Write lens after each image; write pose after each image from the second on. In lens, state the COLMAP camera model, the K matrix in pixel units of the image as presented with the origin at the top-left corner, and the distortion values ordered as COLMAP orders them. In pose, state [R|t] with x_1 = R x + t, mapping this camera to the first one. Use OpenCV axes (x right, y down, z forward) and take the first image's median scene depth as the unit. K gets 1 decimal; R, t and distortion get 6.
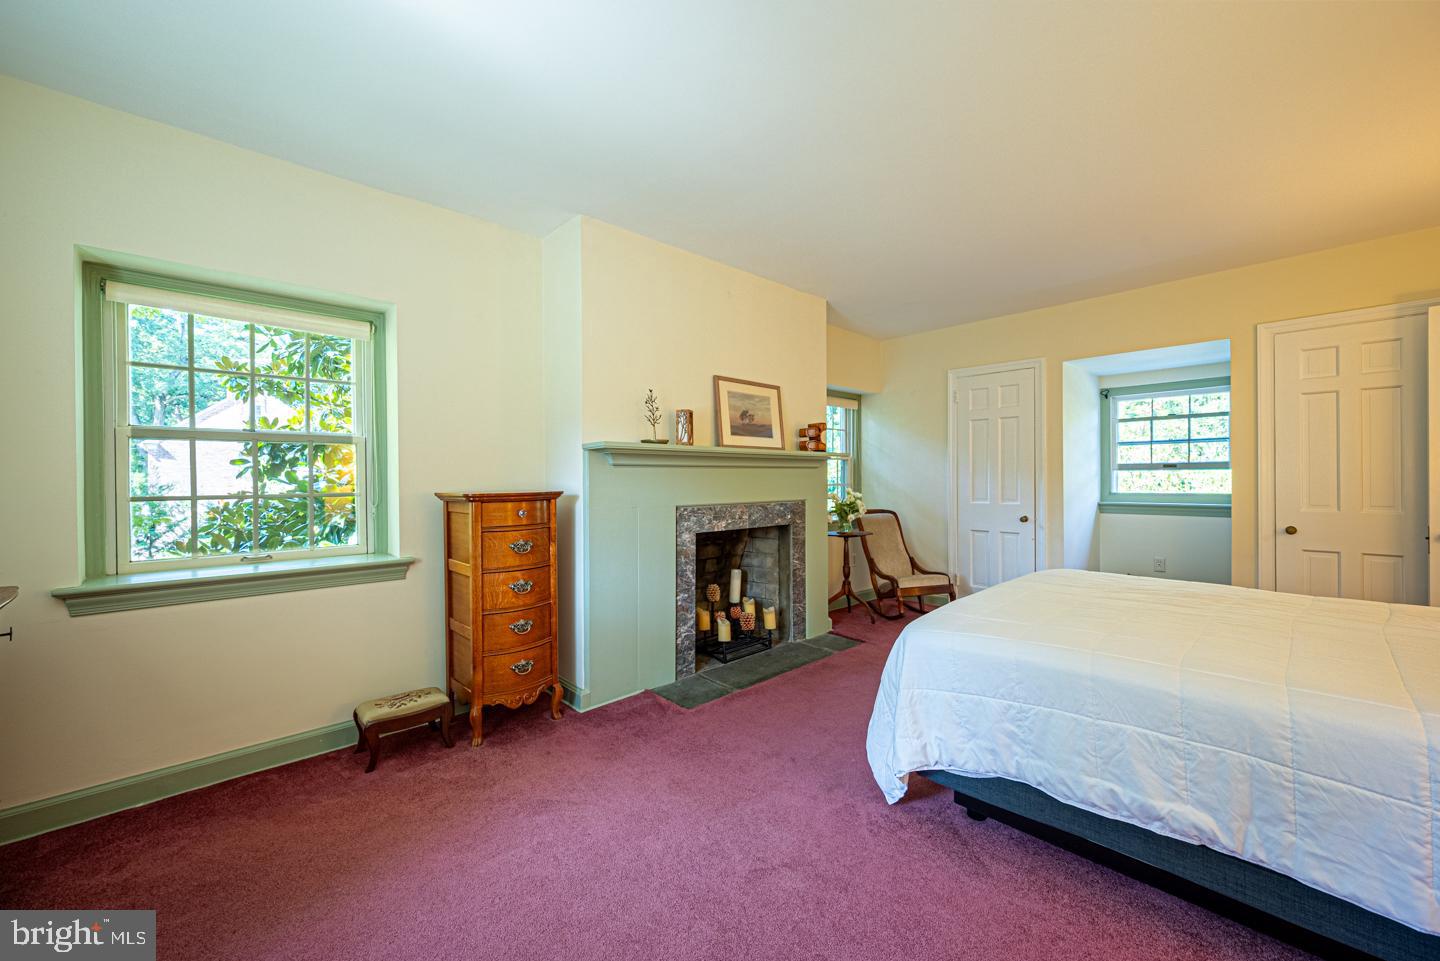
lens RADIAL K [[565.2, 0, 718.7], [0, 565.2, 479.6], [0, 0, 1]] dist [-0.000490, -0.000403]
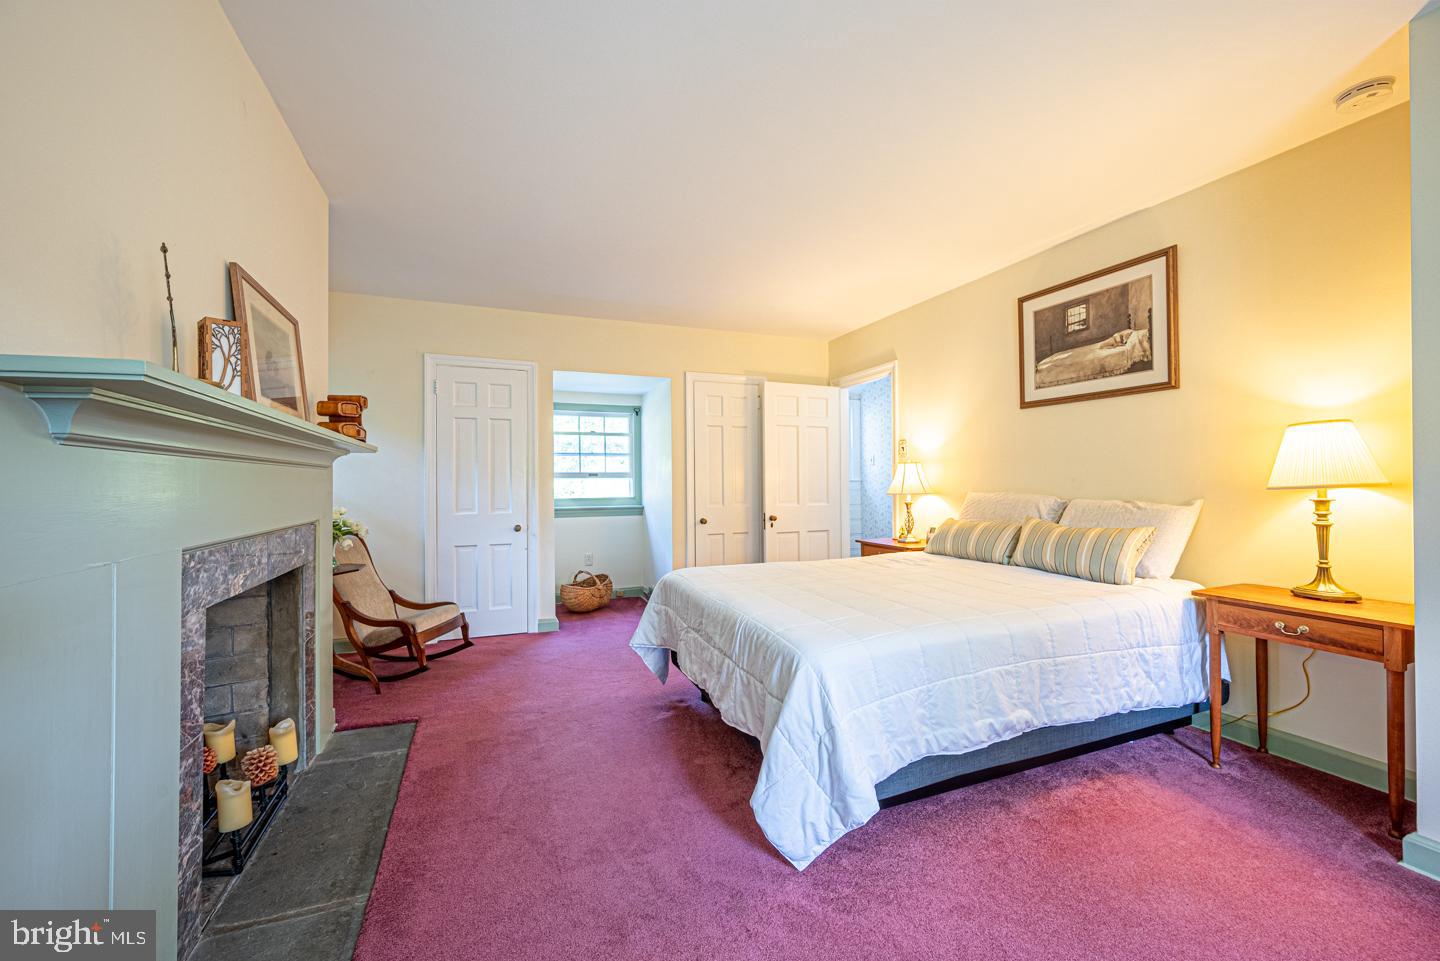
lens RADIAL K [[565.2, 0, 718.7], [0, 565.2, 479.6], [0, 0, 1]] dist [-0.000490, -0.000403]
pose [[0.356194, 0.009048, 0.934368, -0.254671], [0.008729, 0.999877, -0.013010, 0.003827], [-0.934371, 0.012790, 0.356072, 0.393956]]
